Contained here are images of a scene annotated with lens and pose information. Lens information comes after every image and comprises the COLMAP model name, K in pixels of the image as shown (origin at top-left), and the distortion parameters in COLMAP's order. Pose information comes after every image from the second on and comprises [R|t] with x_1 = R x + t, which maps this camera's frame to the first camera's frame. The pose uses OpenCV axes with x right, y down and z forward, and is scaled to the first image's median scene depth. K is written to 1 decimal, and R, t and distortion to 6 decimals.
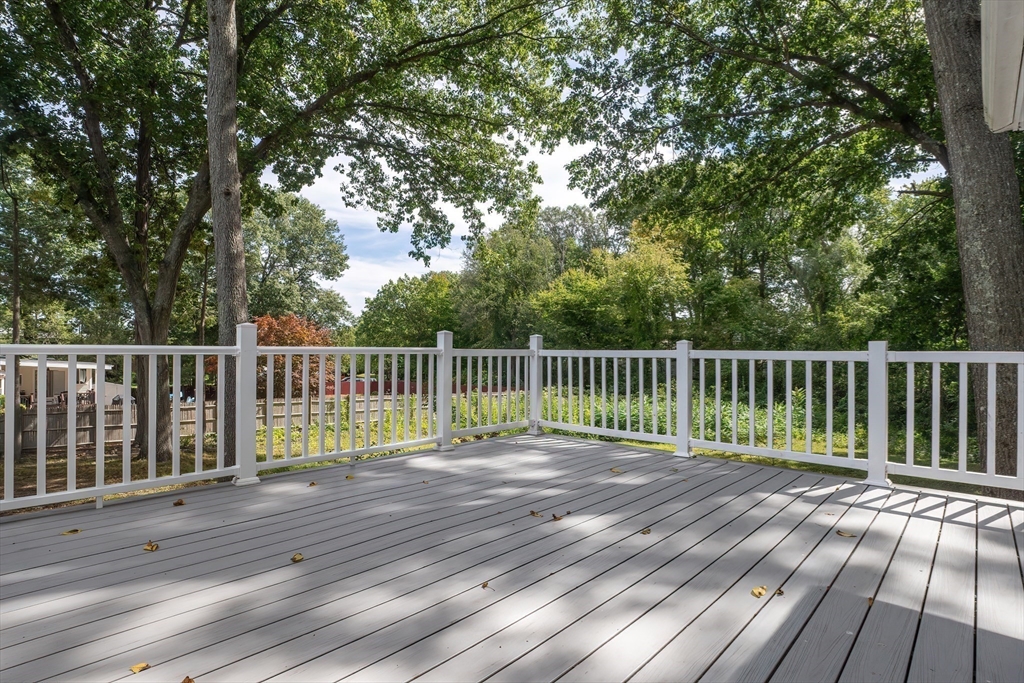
lens RADIAL K [[500.2, 0, 509.9], [0, 500.2, 346.0], [0, 0, 1]] dist [0.001578, 0.000407]
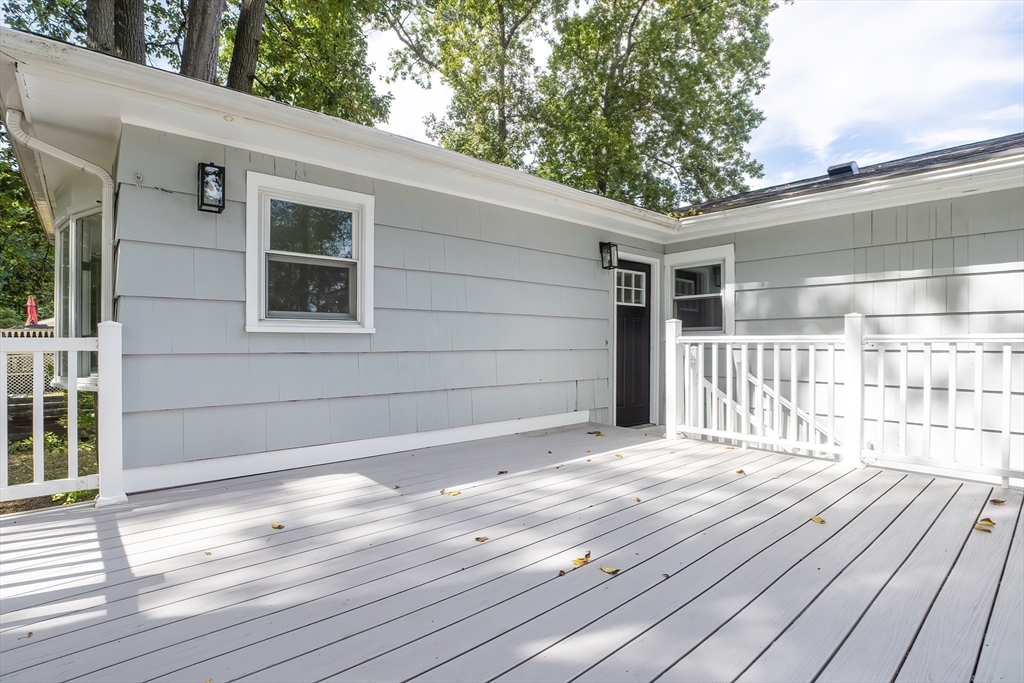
lens RADIAL K [[500.2, 0, 509.9], [0, 500.2, 346.0], [0, 0, 1]] dist [0.001578, 0.000407]
pose [[-0.994778, -0.006547, 0.101851, 0.140410], [-0.006820, 0.999974, -0.002330, 0.029700], [-0.101833, -0.003013, -0.994797, 1.964557]]
